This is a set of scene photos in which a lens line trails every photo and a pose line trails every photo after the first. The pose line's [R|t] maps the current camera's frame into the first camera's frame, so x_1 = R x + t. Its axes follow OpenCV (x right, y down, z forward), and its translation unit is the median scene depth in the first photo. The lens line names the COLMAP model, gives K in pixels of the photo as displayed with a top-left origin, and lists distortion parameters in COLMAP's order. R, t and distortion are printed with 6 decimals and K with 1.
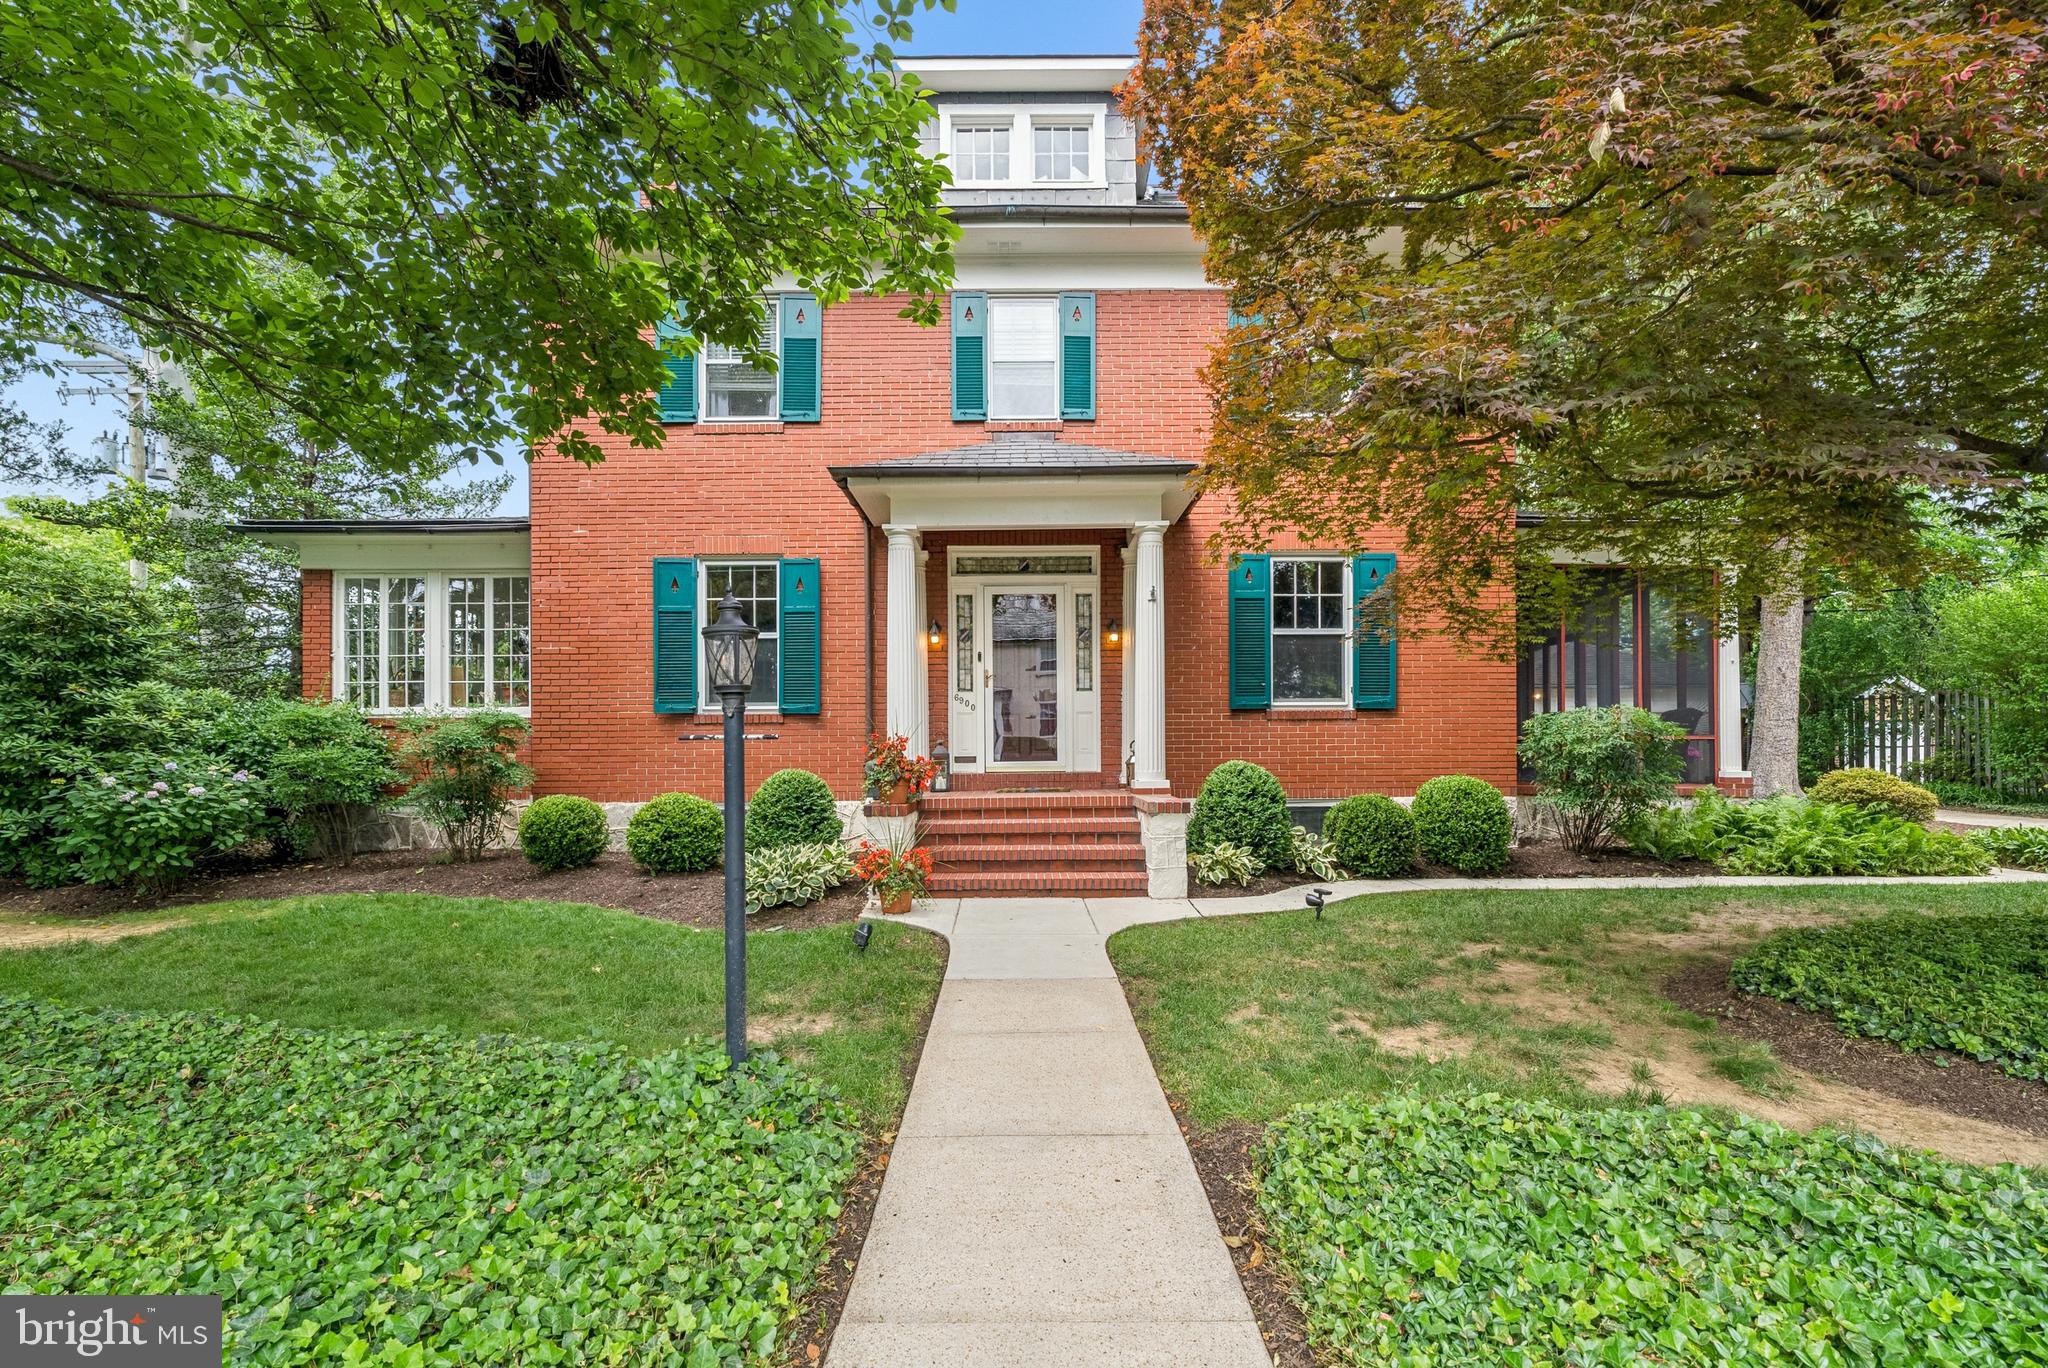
lens RADIAL K [[941.2, 0, 1020.6], [0, 941.2, 729.9], [0, 0, 1]] dist [-0.002029, -0.000687]
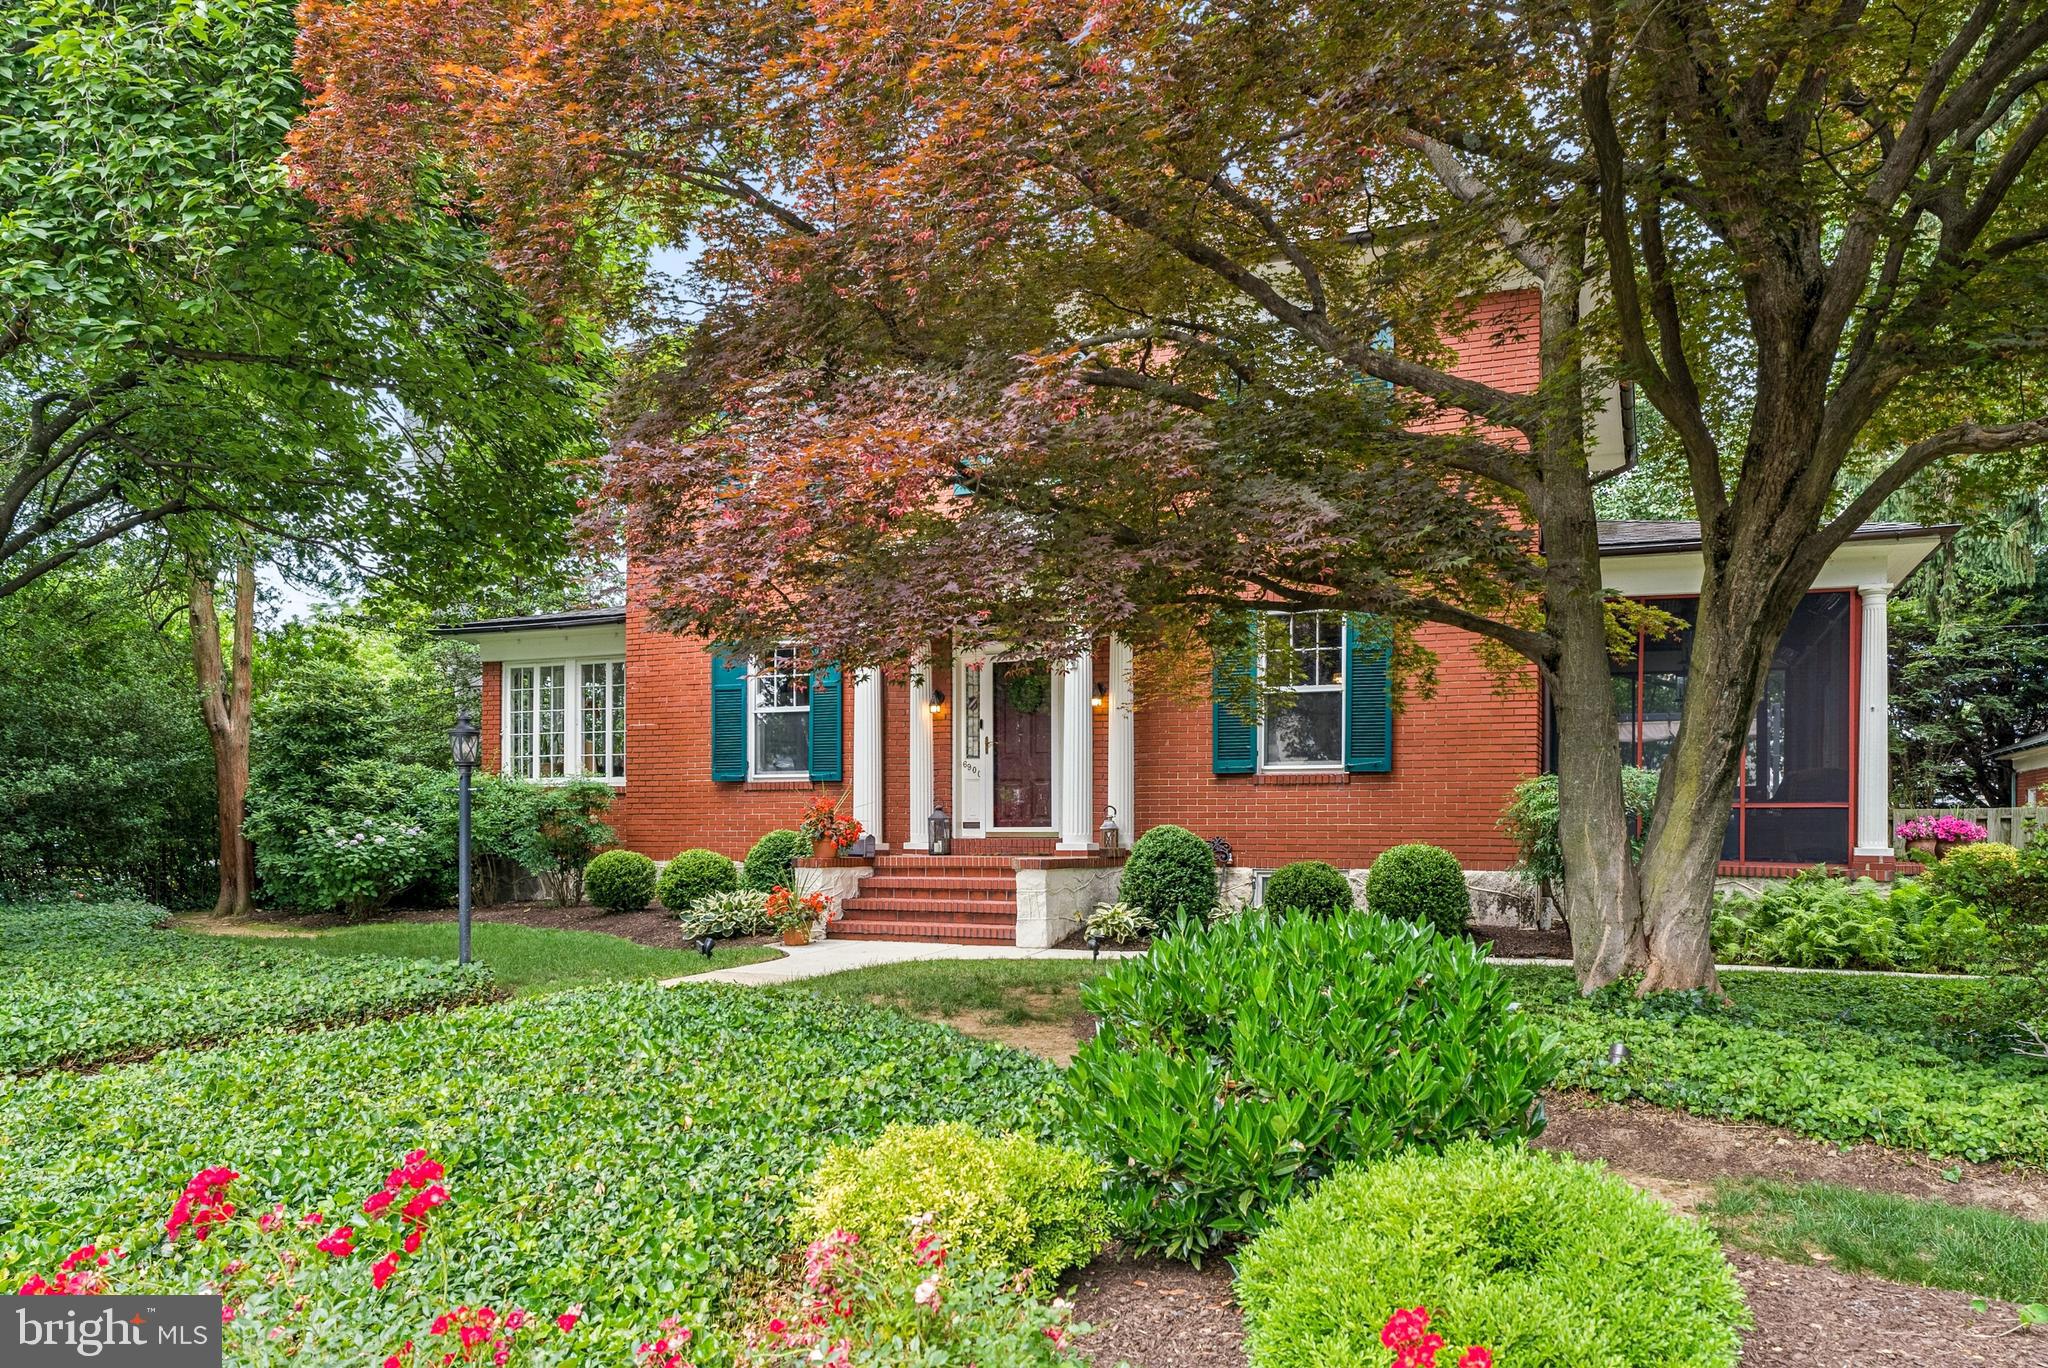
lens RADIAL K [[1379.7, 0, 1035.2], [0, 1379.7, 813.5], [0, 0, 1]] dist [0.001752, -0.003264]
pose [[0.918649, 0.003323, -0.395061, 0.605487], [-0.003798, 0.999993, -0.000421, 0.019226], [0.395057, 0.001887, 0.918655, -0.348369]]
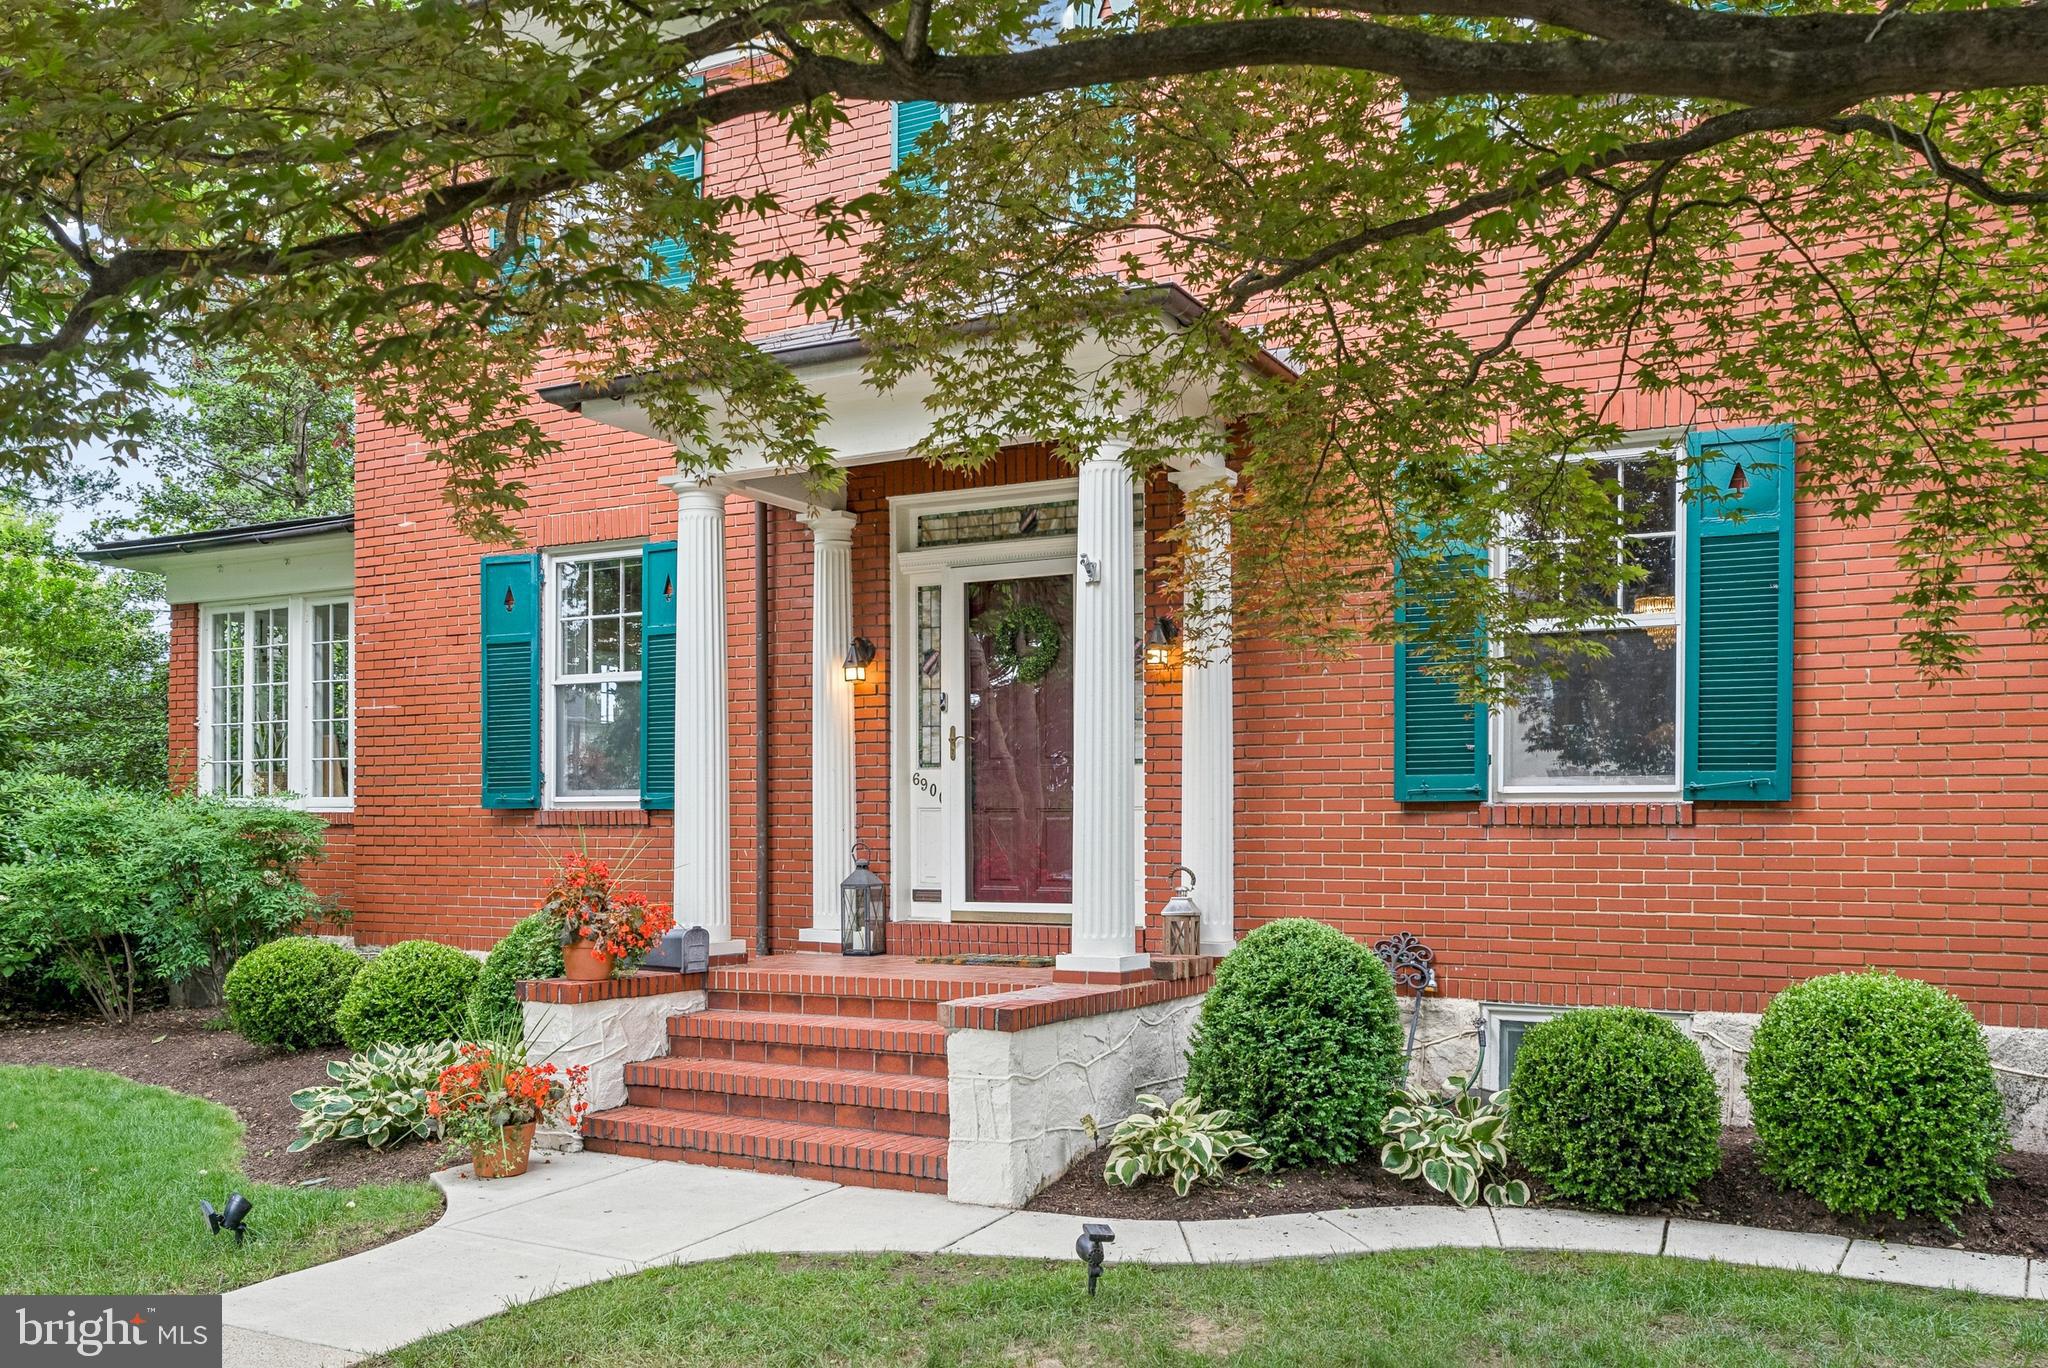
lens RADIAL K [[1691.9, 0, 1028.5], [0, 1691.9, 826.5], [0, 0, 1]] dist [-0.002044, 0.006082]
pose [[0.879070, 0.006842, -0.476644, 0.456123], [-0.001574, 0.999933, 0.011449, -0.019407], [0.476690, -0.009314, 0.879022, 0.192006]]
